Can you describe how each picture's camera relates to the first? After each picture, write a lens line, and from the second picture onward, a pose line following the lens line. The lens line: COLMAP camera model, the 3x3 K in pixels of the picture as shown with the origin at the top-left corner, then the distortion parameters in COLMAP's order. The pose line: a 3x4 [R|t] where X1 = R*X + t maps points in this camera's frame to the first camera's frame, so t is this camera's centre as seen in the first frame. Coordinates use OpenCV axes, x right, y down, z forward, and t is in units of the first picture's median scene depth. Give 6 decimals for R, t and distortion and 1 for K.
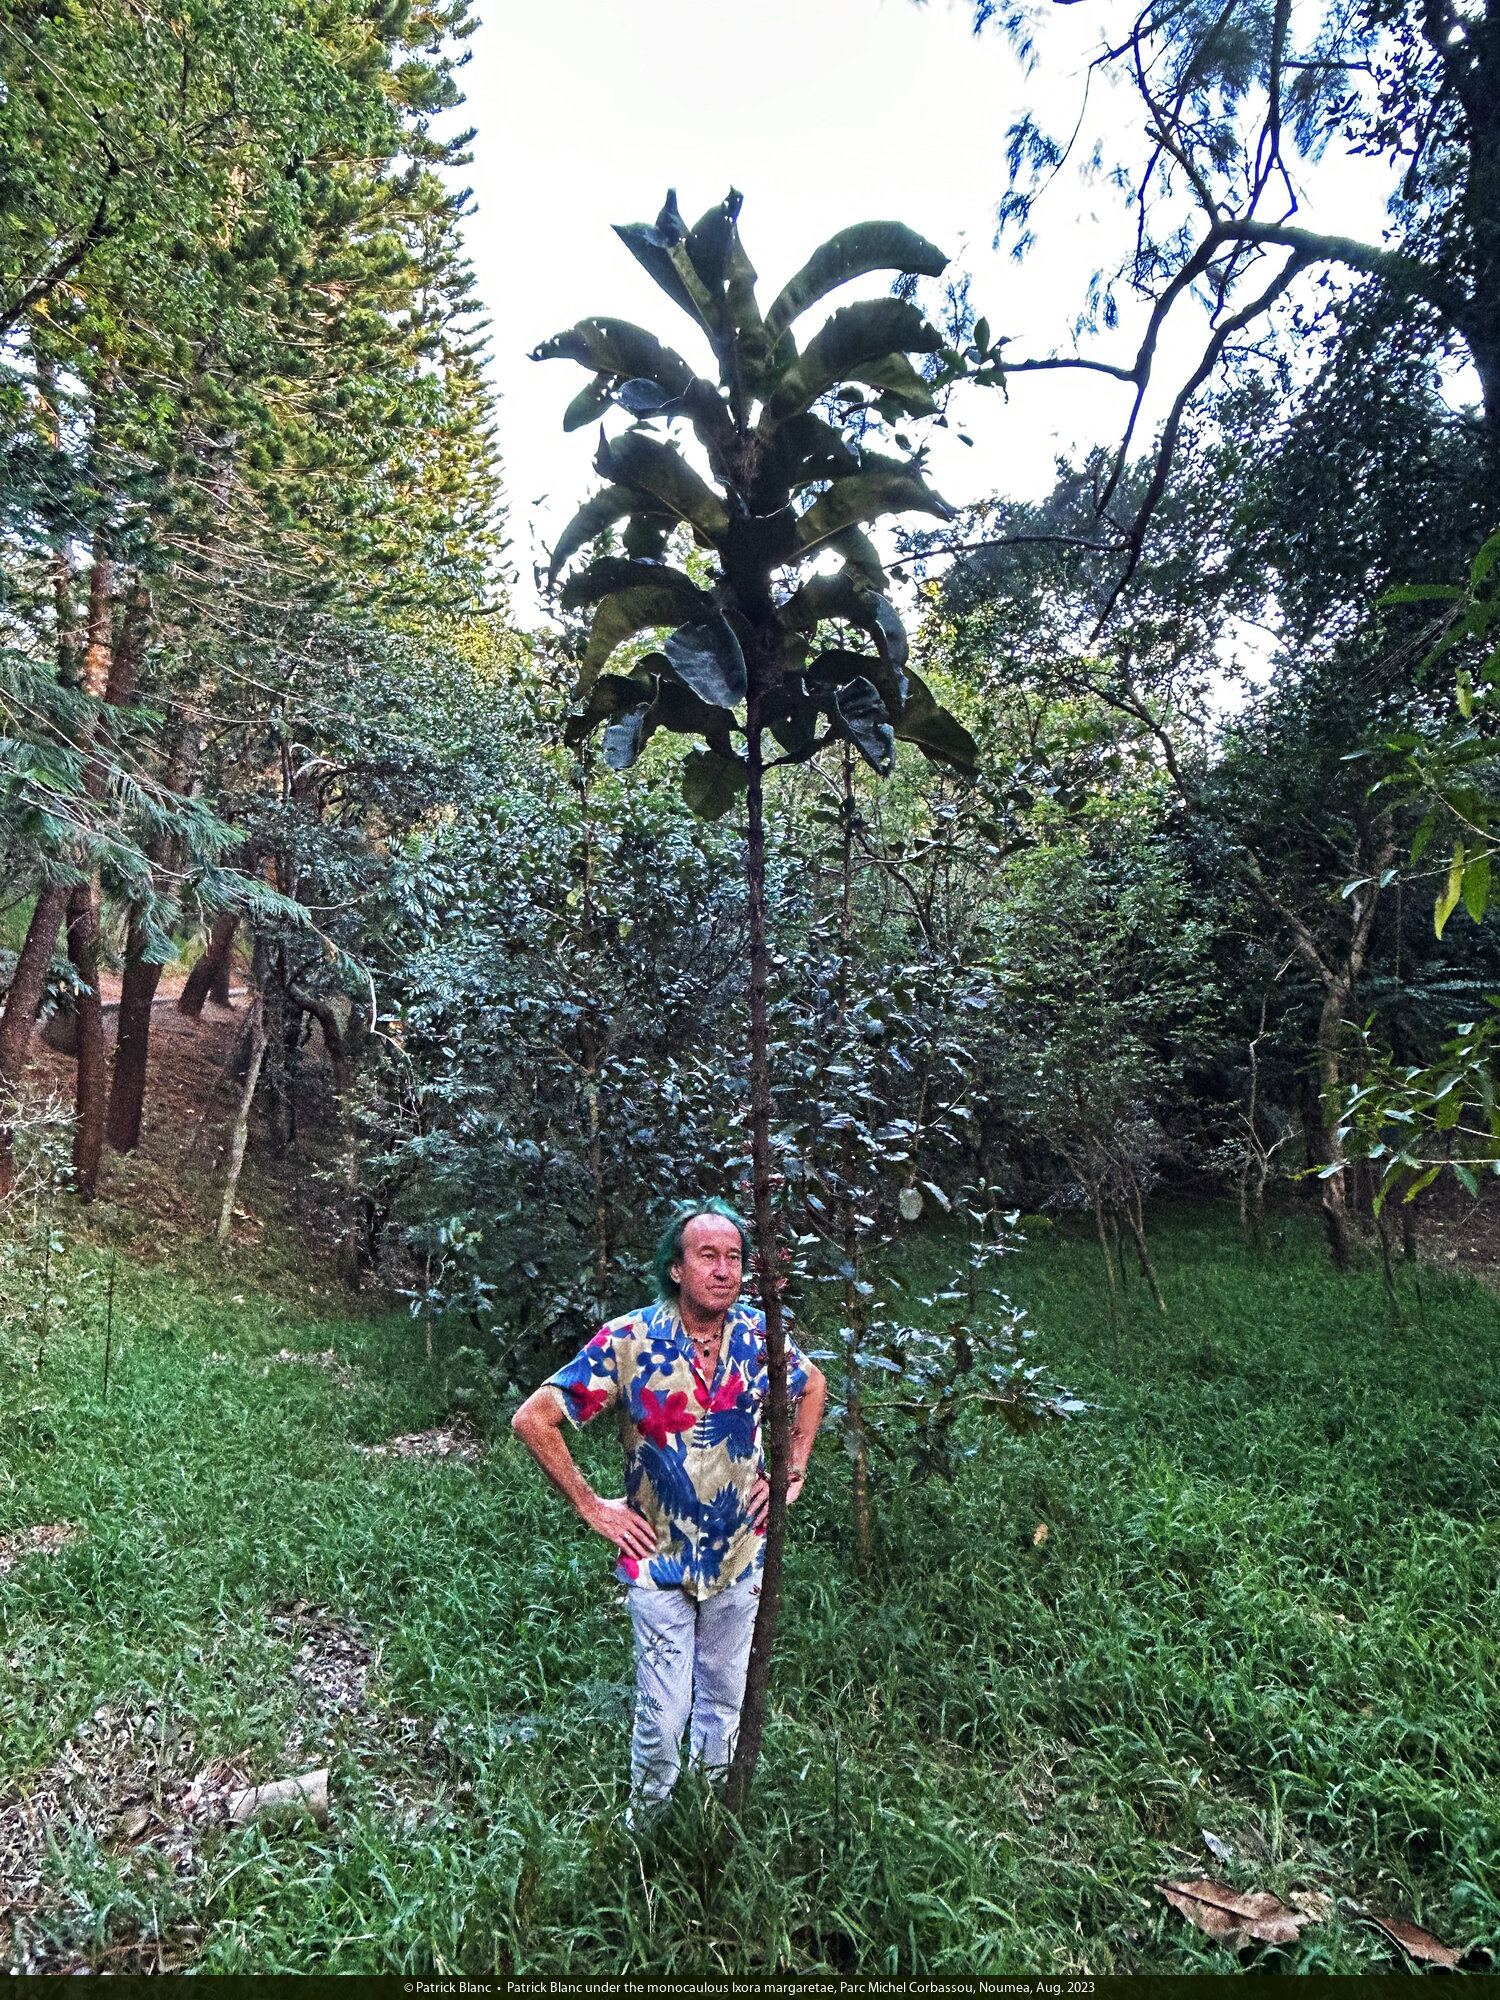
lens RADIAL K [[1279.2, 0, 751.7], [0, 1279.2, 997.3], [0, 0, 1]] dist [0.002364, 0.000082]
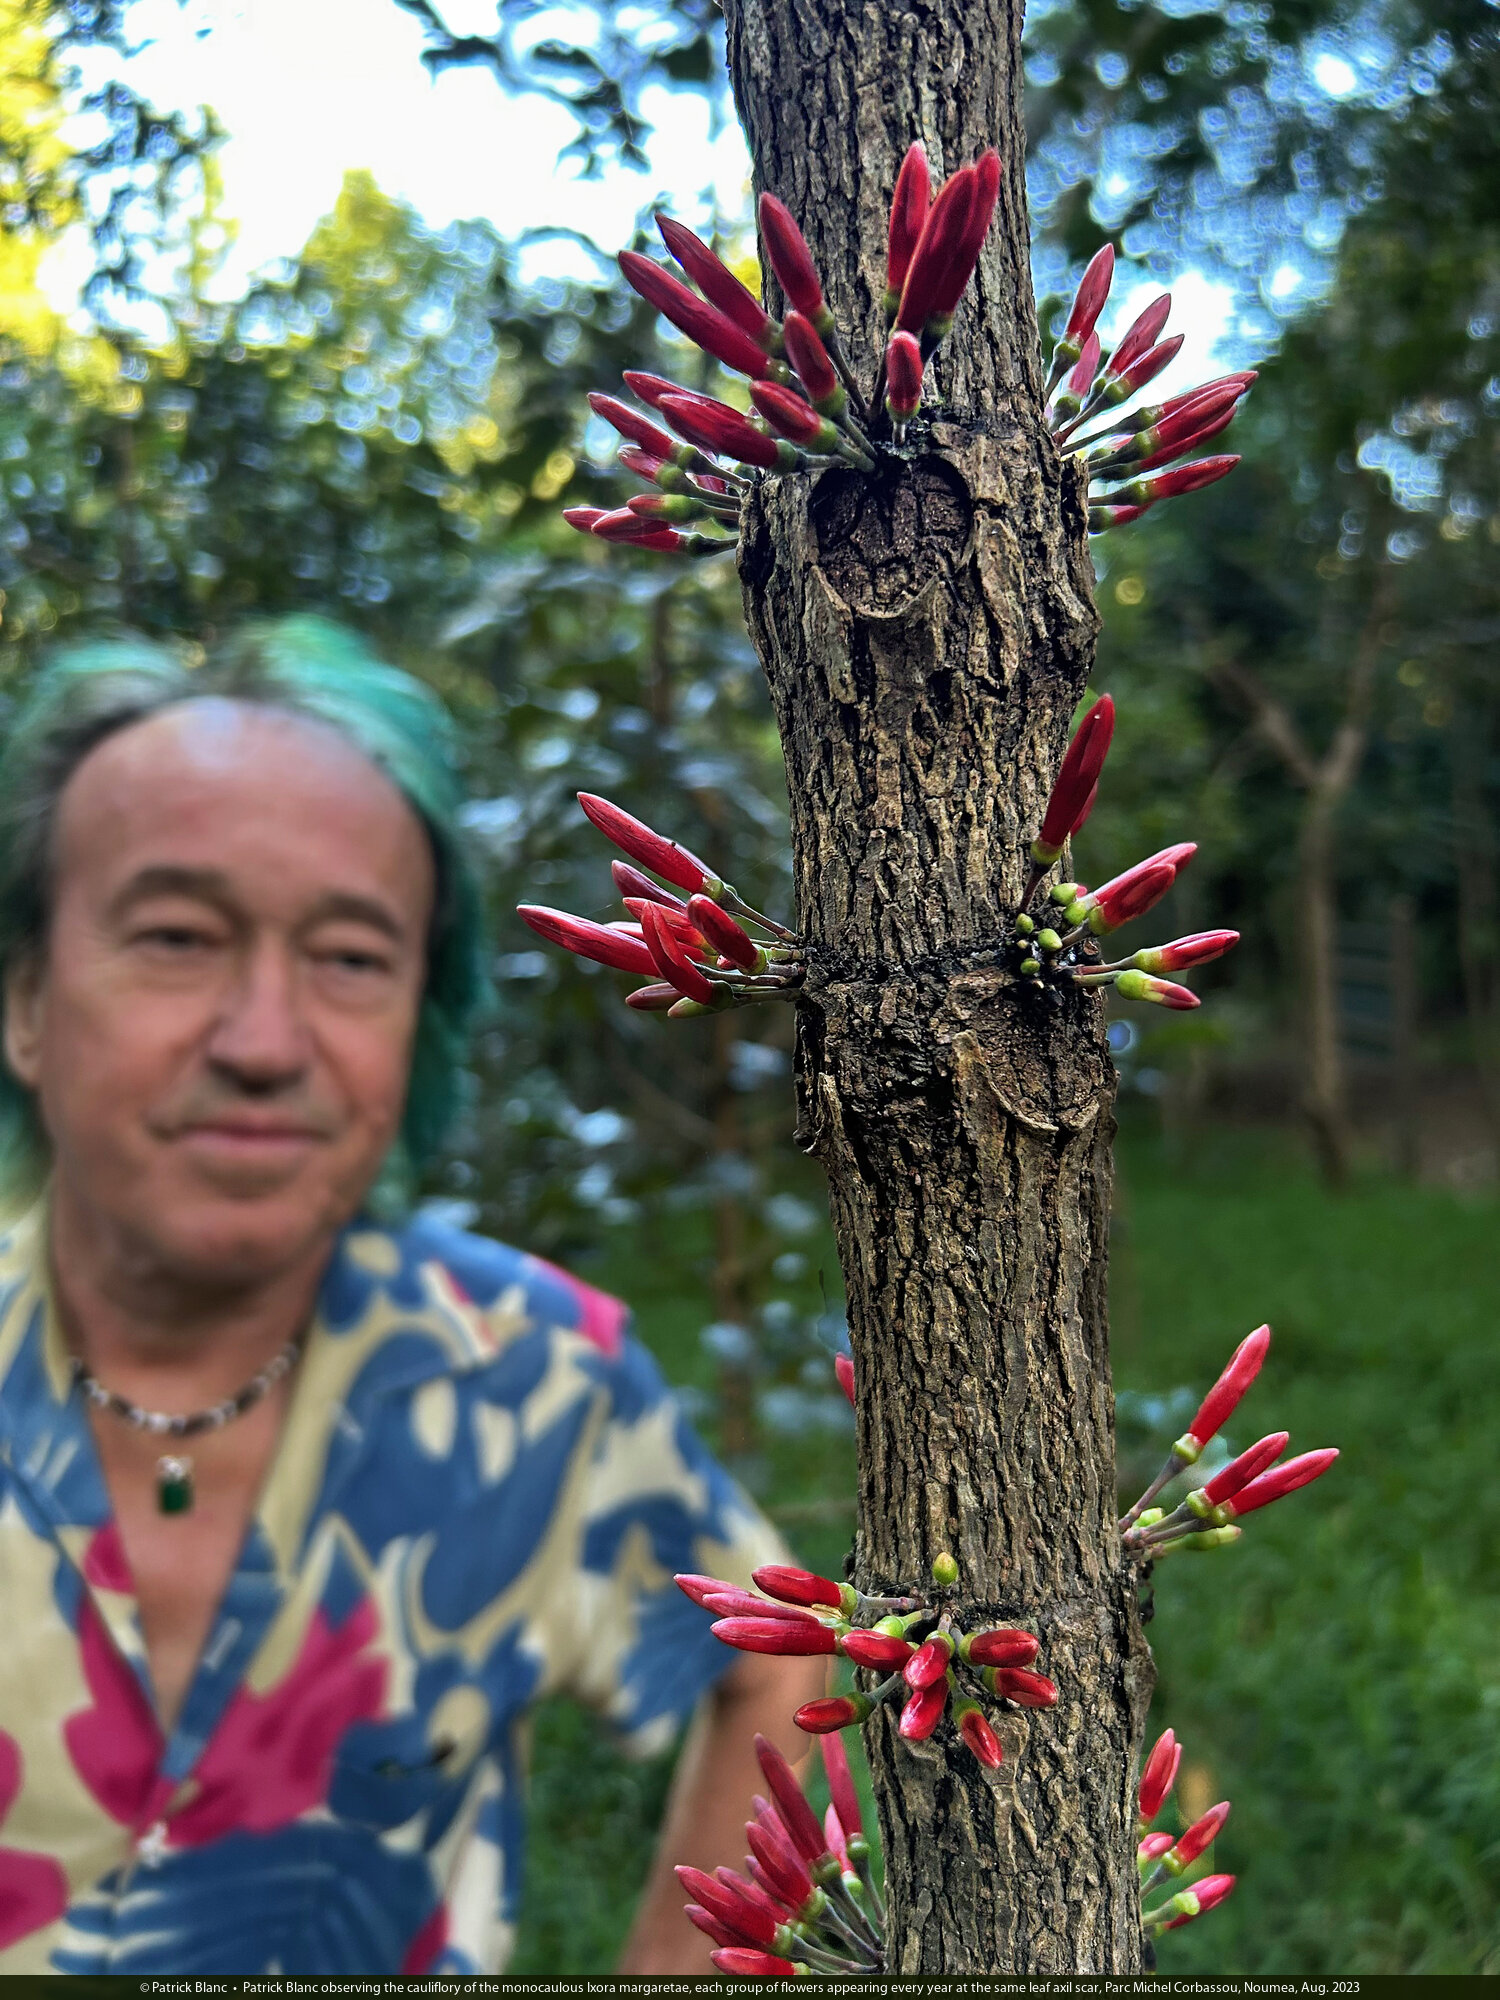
lens RADIAL K [[1514.1, 0, 748.3], [0, 1514.1, 1000.4], [0, 0, 1]] dist [-0.003811, -0.001559]
pose [[0.997058, 0.068152, -0.035073, 0.043612], [-0.061879, 0.985760, 0.156362, 0.175159], [0.045230, -0.153731, 0.987077, 0.810978]]
